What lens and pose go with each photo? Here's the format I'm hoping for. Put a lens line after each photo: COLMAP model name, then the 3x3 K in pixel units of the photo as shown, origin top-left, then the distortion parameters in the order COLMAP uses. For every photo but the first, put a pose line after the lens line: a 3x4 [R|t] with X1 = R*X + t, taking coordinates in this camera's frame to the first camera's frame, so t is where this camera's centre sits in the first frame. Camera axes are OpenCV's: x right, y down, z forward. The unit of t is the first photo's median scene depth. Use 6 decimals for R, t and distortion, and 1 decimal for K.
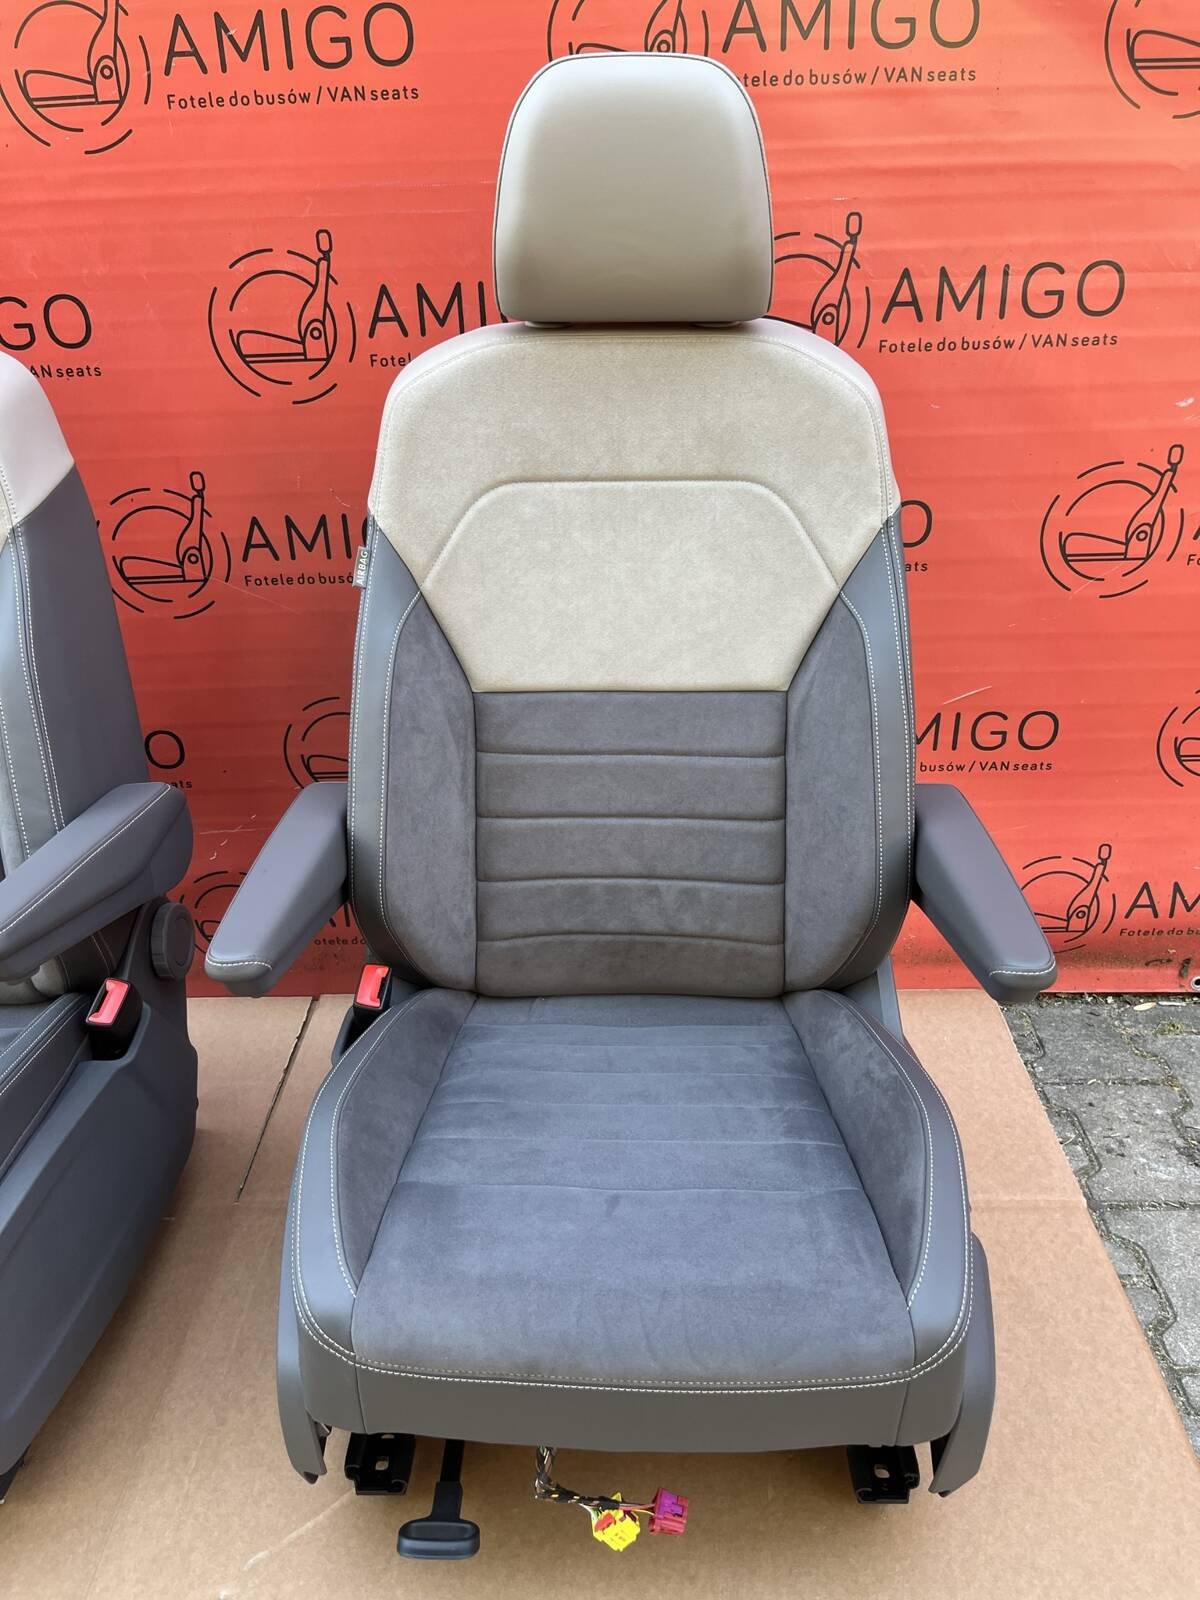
lens RADIAL K [[1212.8, 0, 601.6], [0, 1212.8, 793.6], [0, 0, 1]] dist [0.077273, -0.114553]
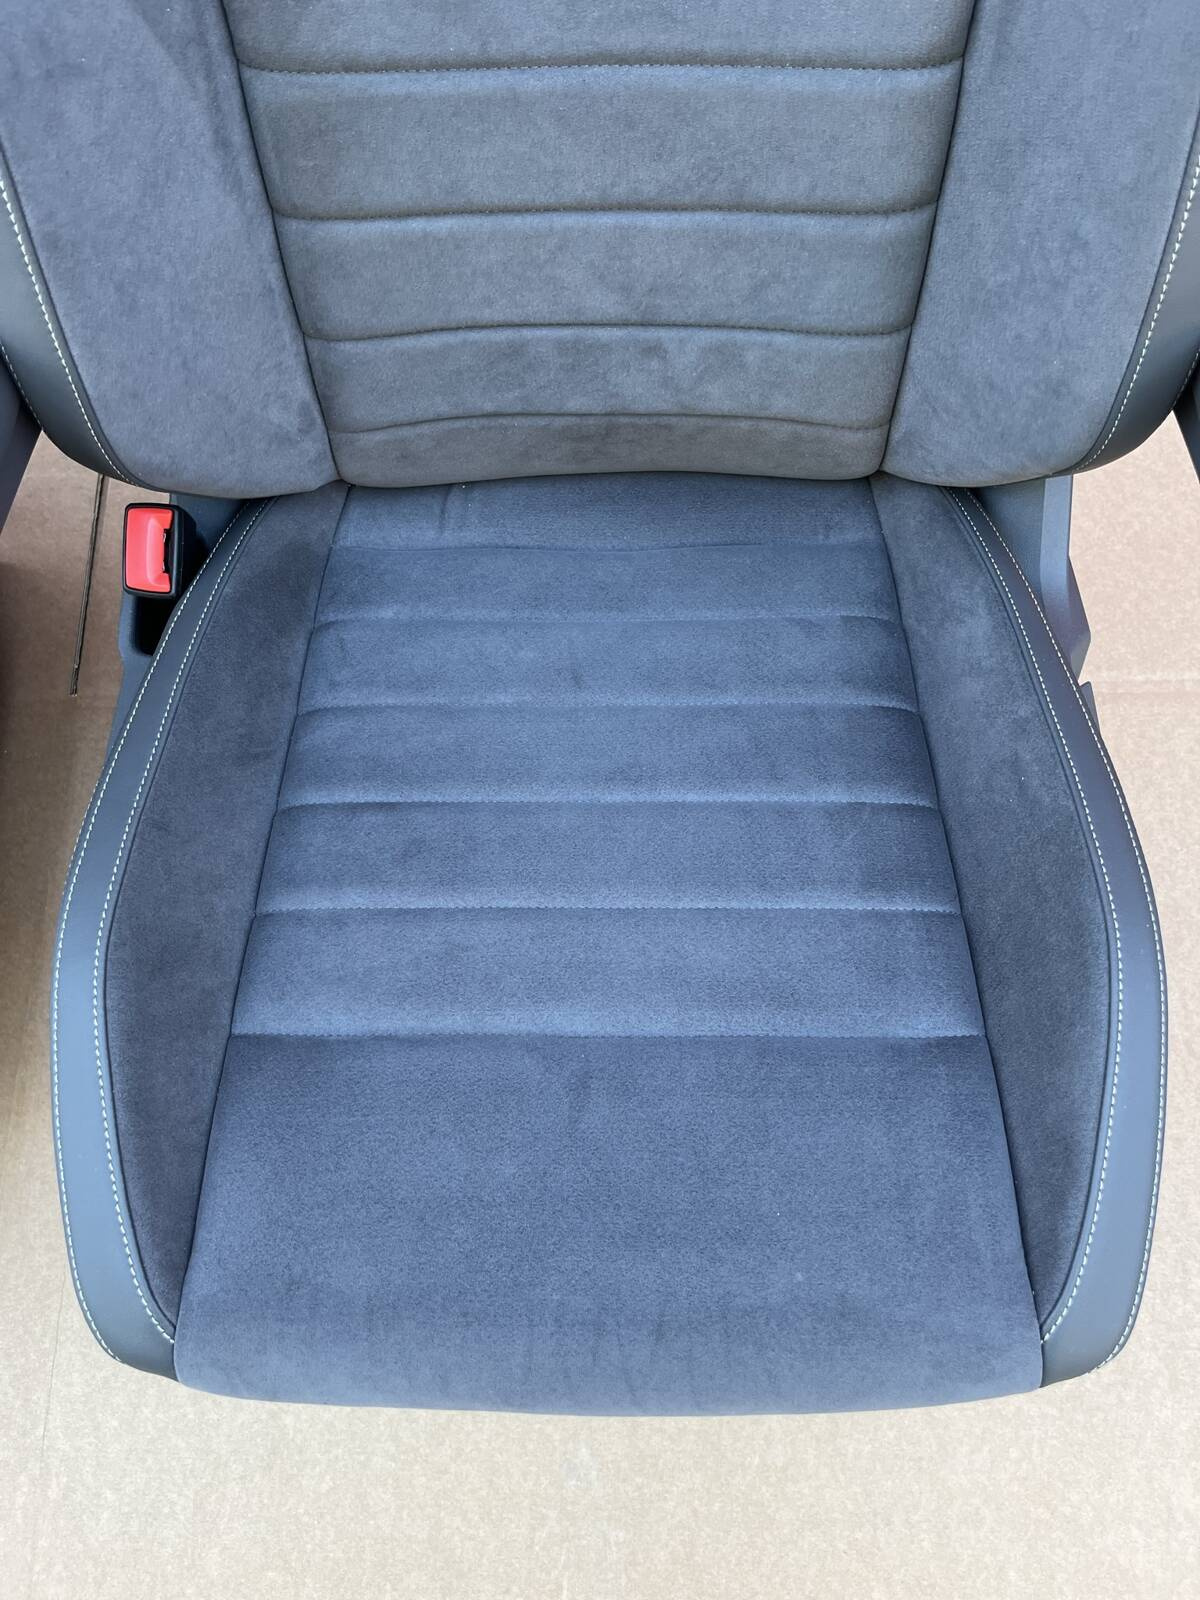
lens RADIAL K [[1212.8, 0, 601.6], [0, 1212.8, 793.6], [0, 0, 1]] dist [0.077273, -0.114553]
pose [[0.999746, -0.021525, -0.006742, 0.021137], [0.019770, 0.692290, 0.721349, -0.164388], [-0.010860, -0.721298, 0.692539, 0.517509]]
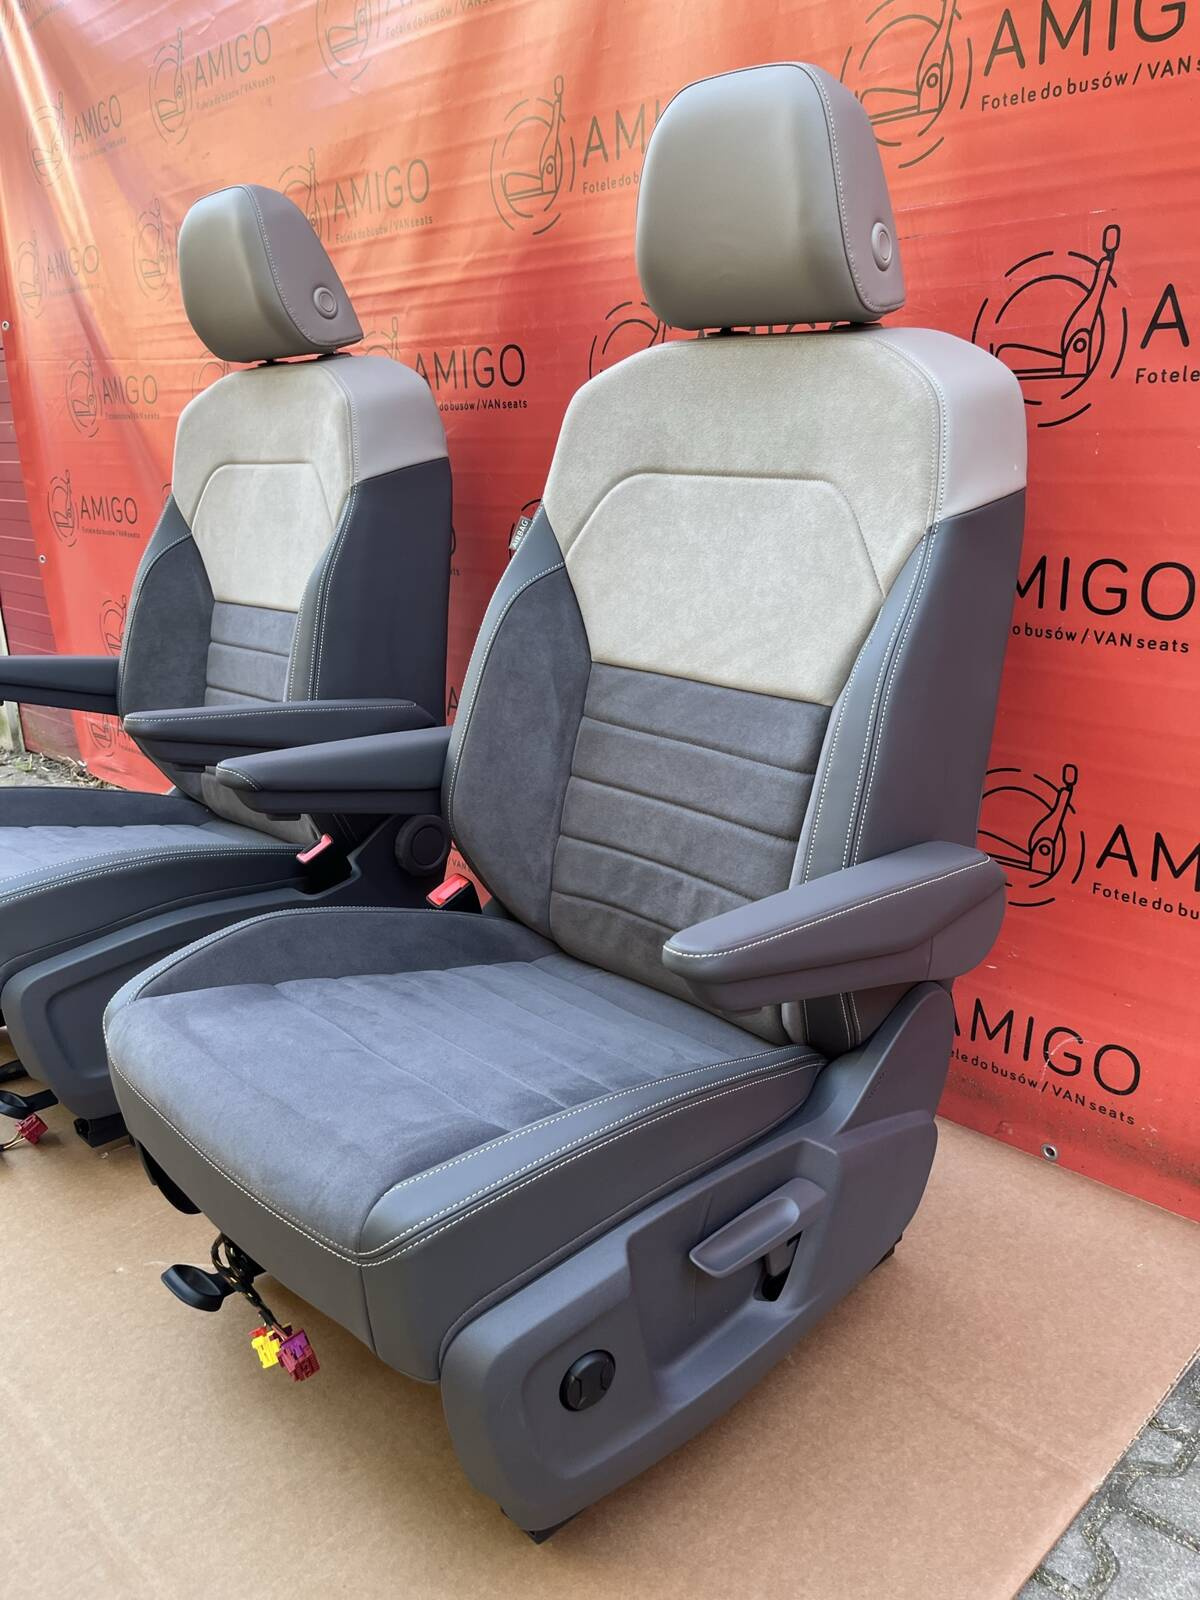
lens RADIAL K [[1215.7, 0, 605.1], [0, 1215.7, 799.9], [0, 0, 1]] dist [0.070699, -0.094327]
pose [[0.728486, 0.218179, -0.649389, 0.638909], [-0.304206, 0.952368, -0.021286, 0.055324], [0.613814, 0.213055, 0.760158, 0.196297]]
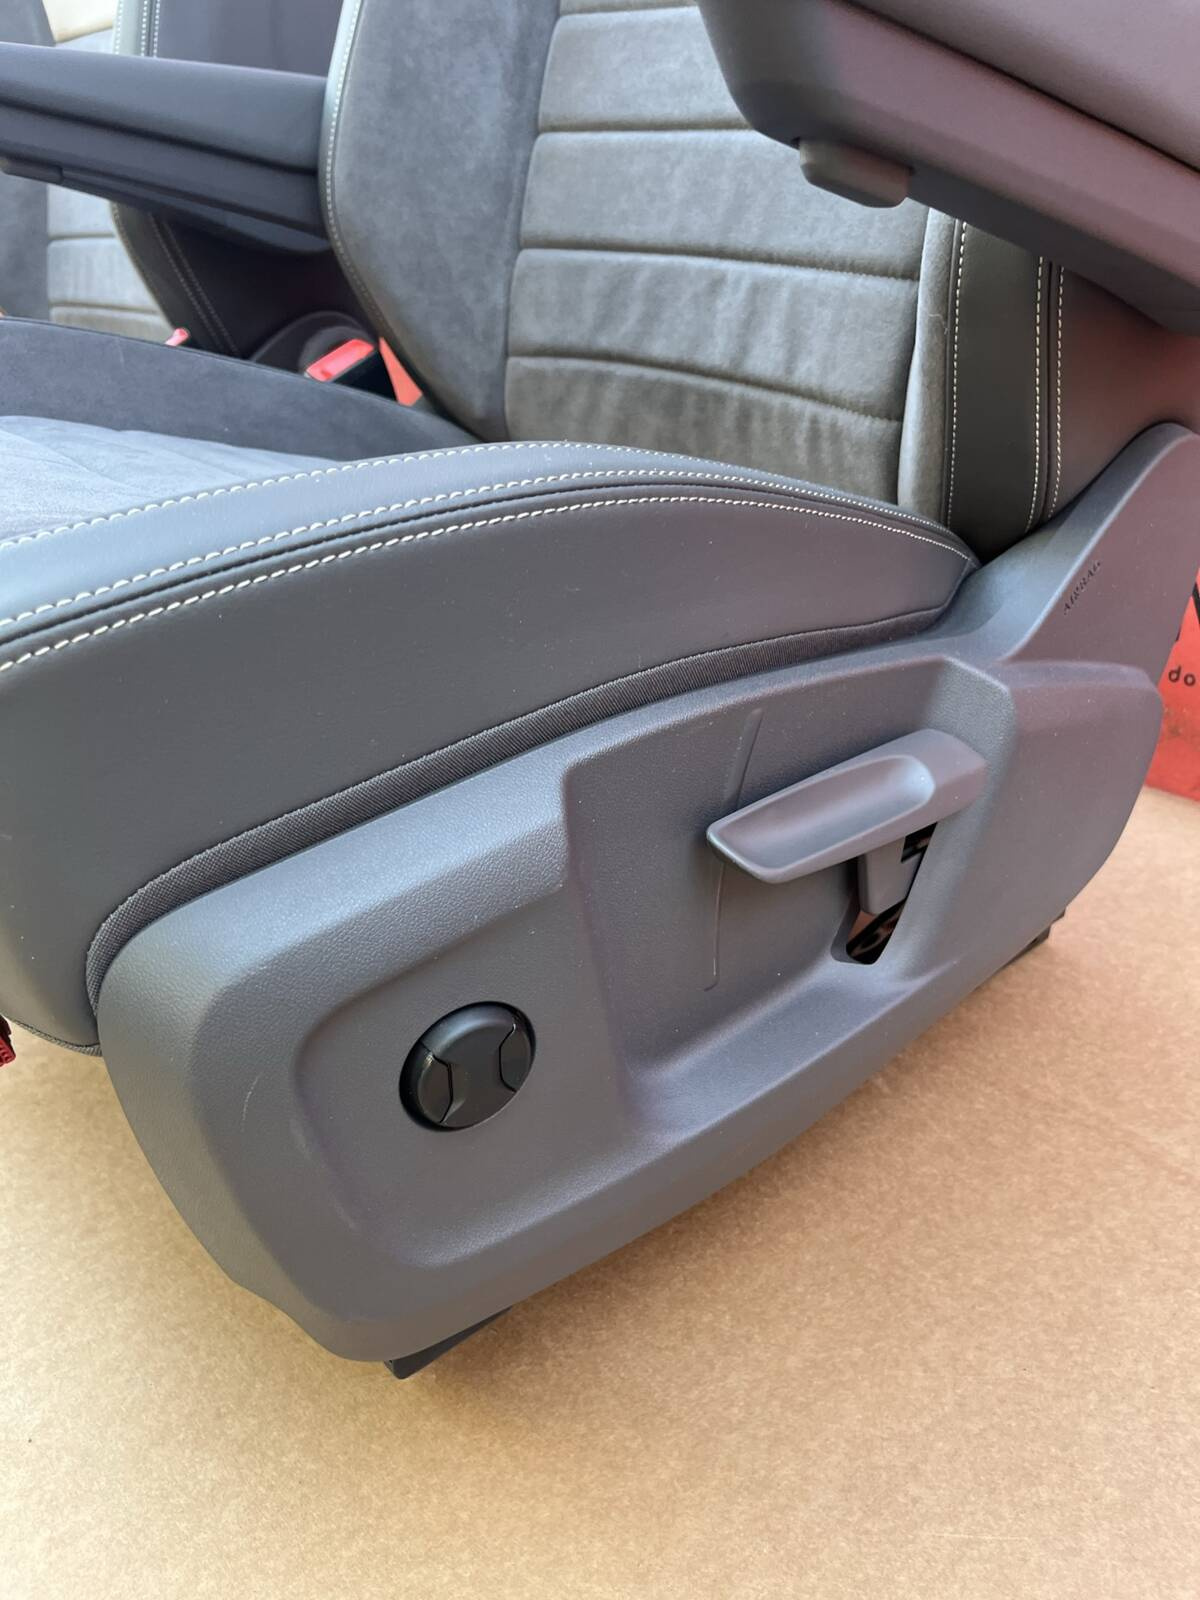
lens RADIAL K [[1241.0, 0, 604.1], [0, 1241.0, 797.1], [0, 0, 1]] dist [0.013188, -0.001795]
pose [[0.697365, 0.331093, -0.635656, 0.449778], [-0.317591, 0.937827, 0.140061, 0.240542], [0.642508, 0.104205, 0.759160, 0.571640]]
